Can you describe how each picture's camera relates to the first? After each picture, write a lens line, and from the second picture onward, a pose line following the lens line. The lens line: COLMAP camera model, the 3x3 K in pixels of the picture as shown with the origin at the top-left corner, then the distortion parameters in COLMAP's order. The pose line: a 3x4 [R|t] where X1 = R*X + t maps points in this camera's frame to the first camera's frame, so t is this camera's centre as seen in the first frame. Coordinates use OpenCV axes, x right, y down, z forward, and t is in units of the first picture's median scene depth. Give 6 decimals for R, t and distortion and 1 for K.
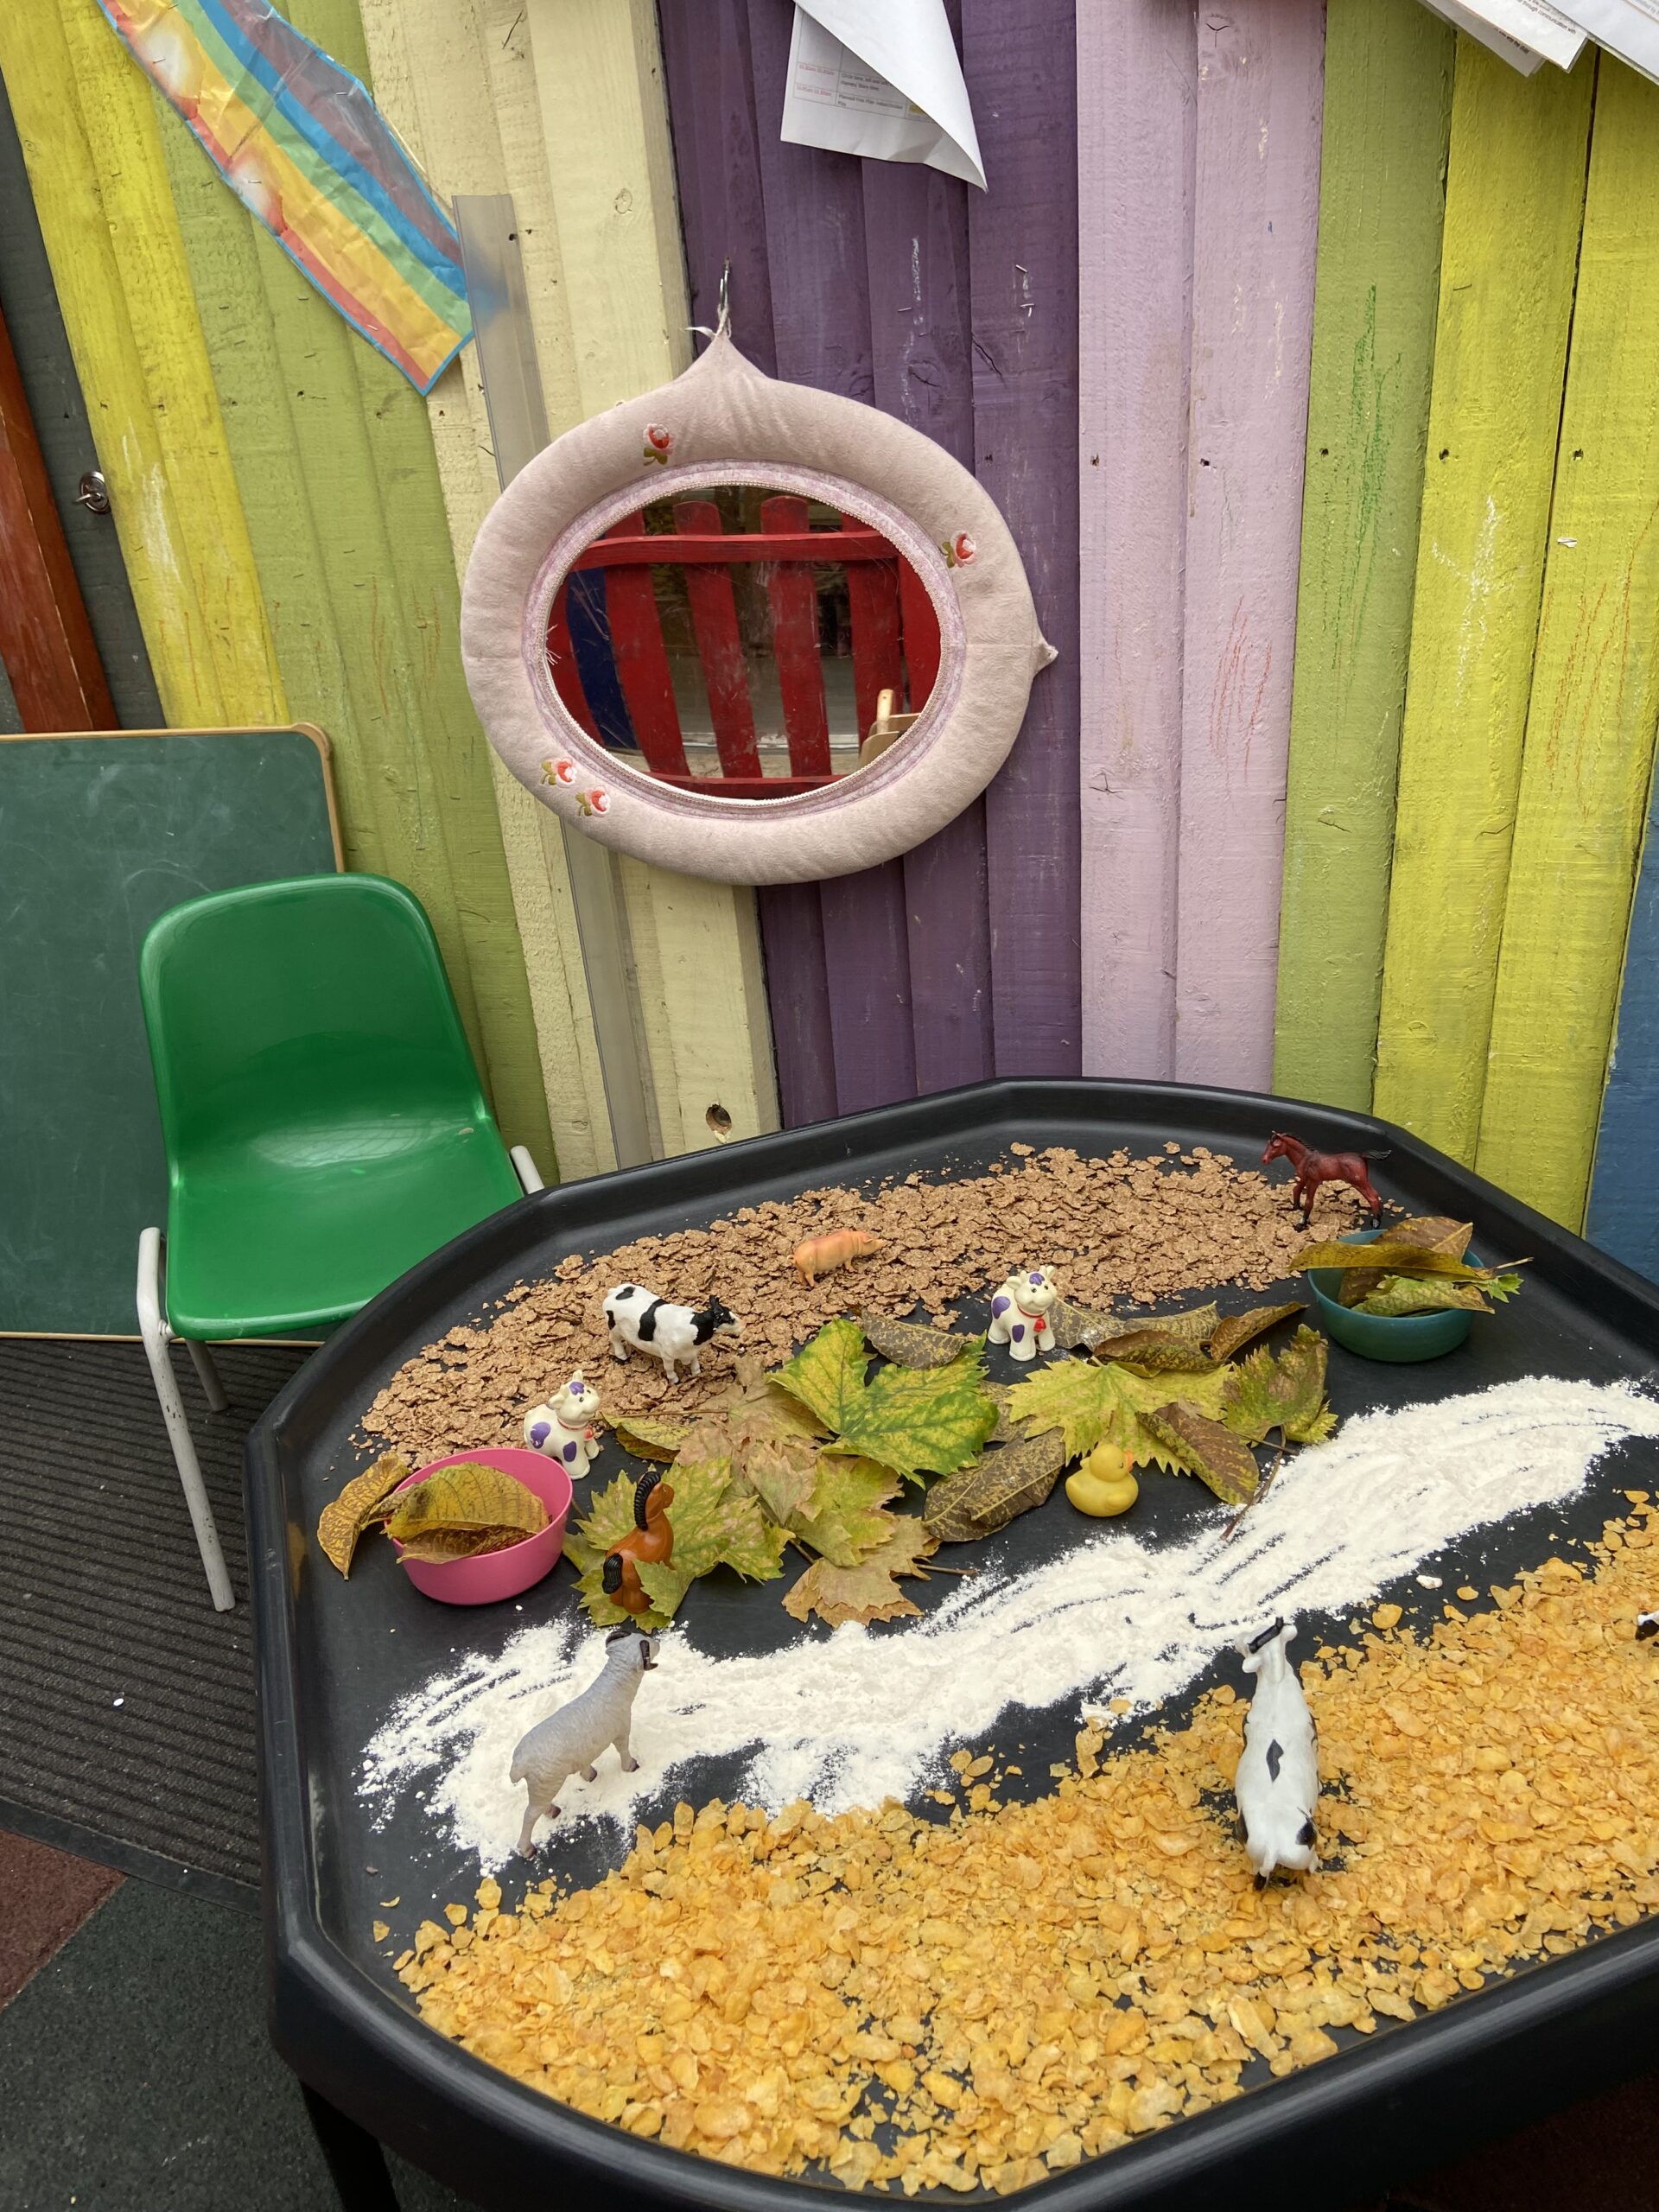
lens RADIAL K [[1689.7, 0, 826.9], [0, 1689.7, 1091.6], [0, 0, 1]] dist [0.097929, -0.110974]
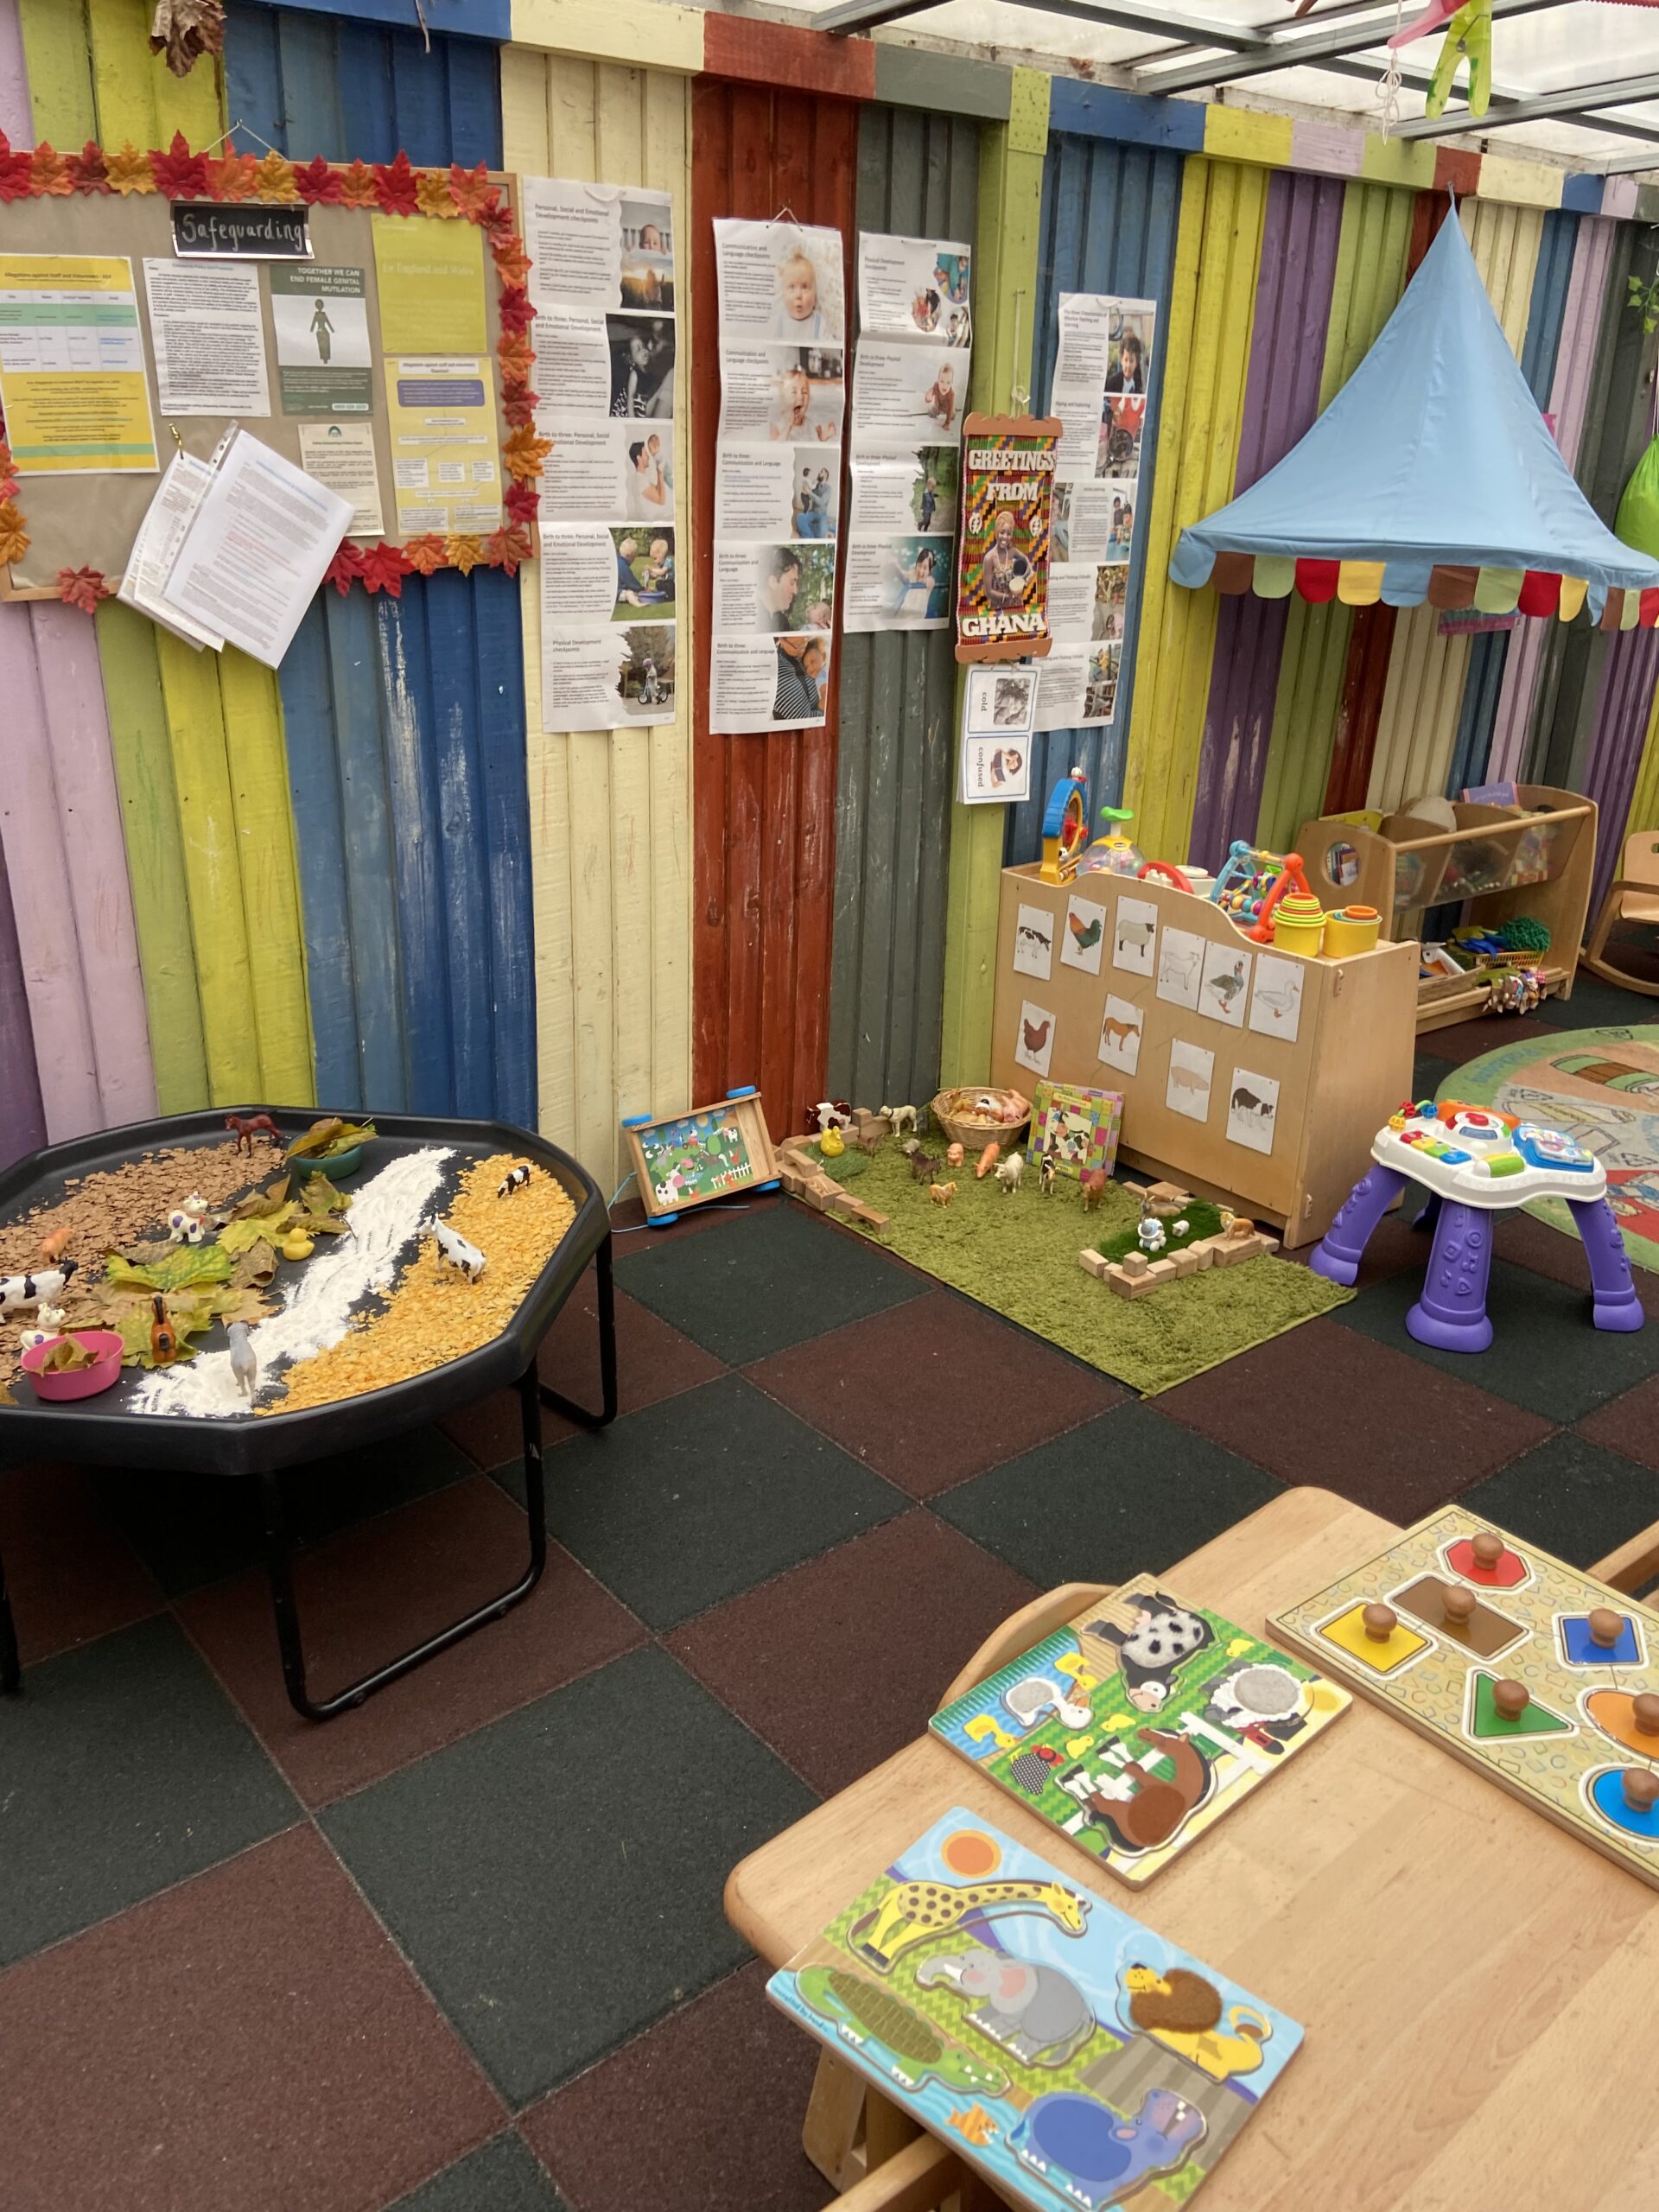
lens RADIAL K [[1689.7, 0, 819.7], [0, 1689.7, 1099.0], [0, 0, 1]] dist [0.097929, -0.110974]
pose [[0.466078, -0.246419, 0.849734, -1.359780], [0.332292, 0.938872, 0.090007, 0.068132], [-0.819971, 0.240409, 0.519471, -0.790380]]
